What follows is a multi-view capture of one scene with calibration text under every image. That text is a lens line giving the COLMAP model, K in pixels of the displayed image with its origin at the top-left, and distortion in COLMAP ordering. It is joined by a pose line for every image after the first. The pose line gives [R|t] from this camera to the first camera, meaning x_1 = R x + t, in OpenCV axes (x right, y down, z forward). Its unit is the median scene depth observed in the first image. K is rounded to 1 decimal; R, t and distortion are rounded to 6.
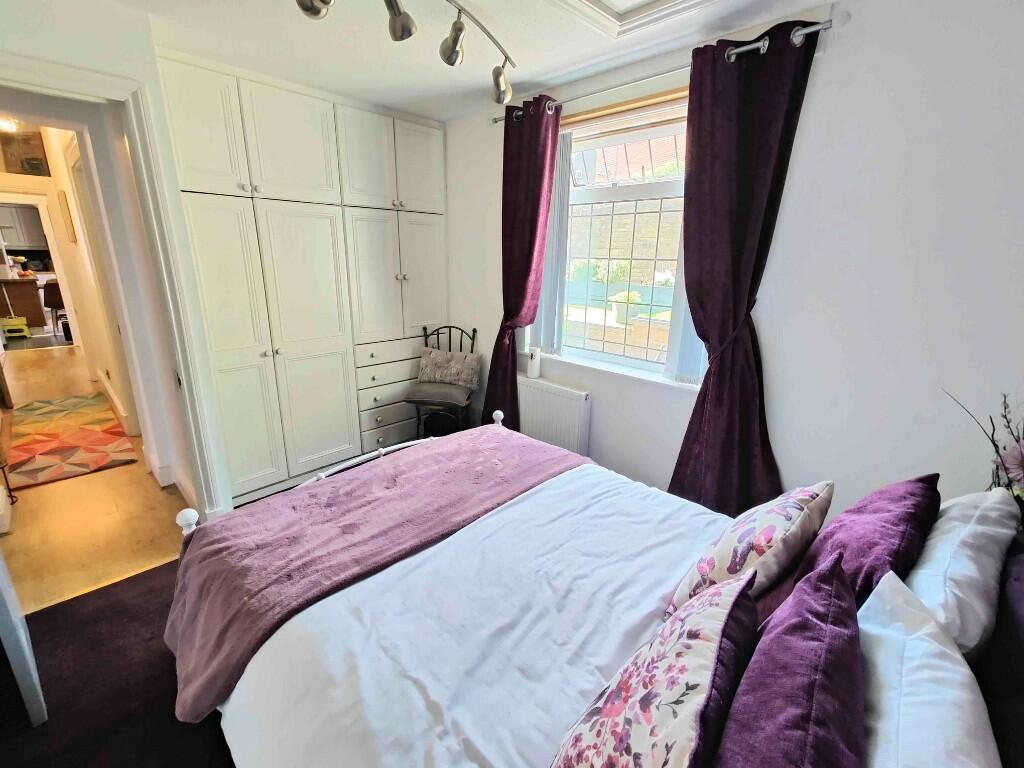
lens RADIAL K [[451.6, 0, 512.6], [0, 451.6, 378.8], [0, 0, 1]] dist [0.008598, 0.000072]
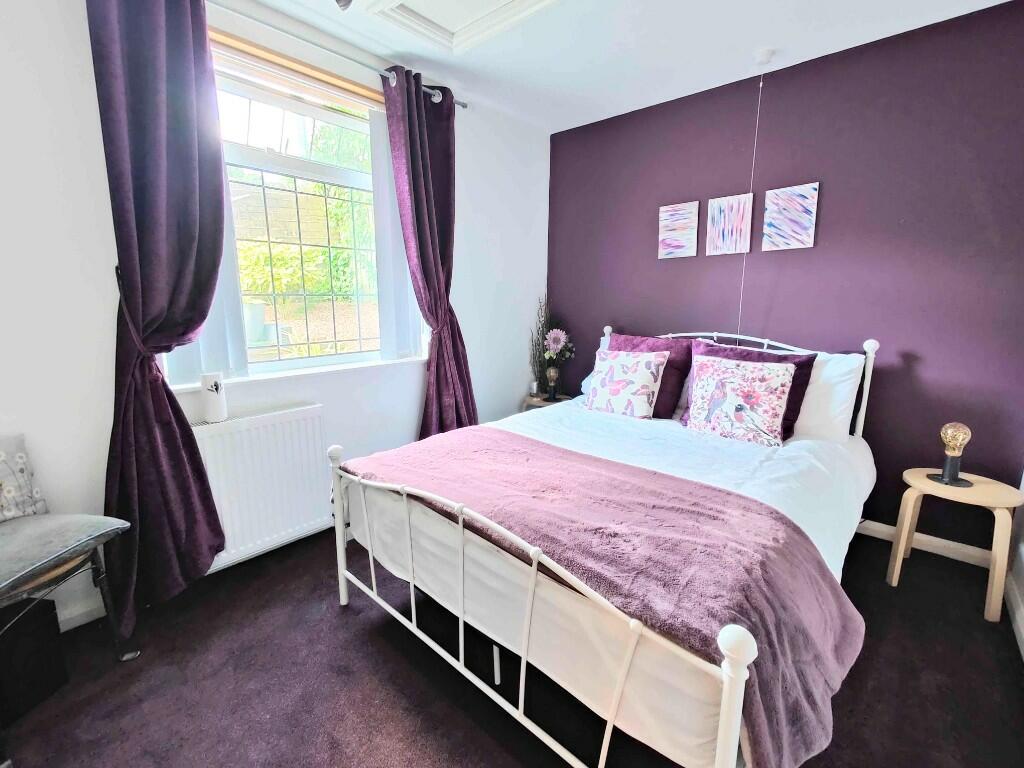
lens RADIAL K [[451.6, 0, 512.6], [0, 451.6, 378.8], [0, 0, 1]] dist [0.008598, 0.000072]
pose [[-0.053321, -0.194674, 0.979418, -0.740167], [0.264335, 0.943073, 0.201841, -0.097117], [-0.962956, 0.269657, 0.001174, 0.750747]]
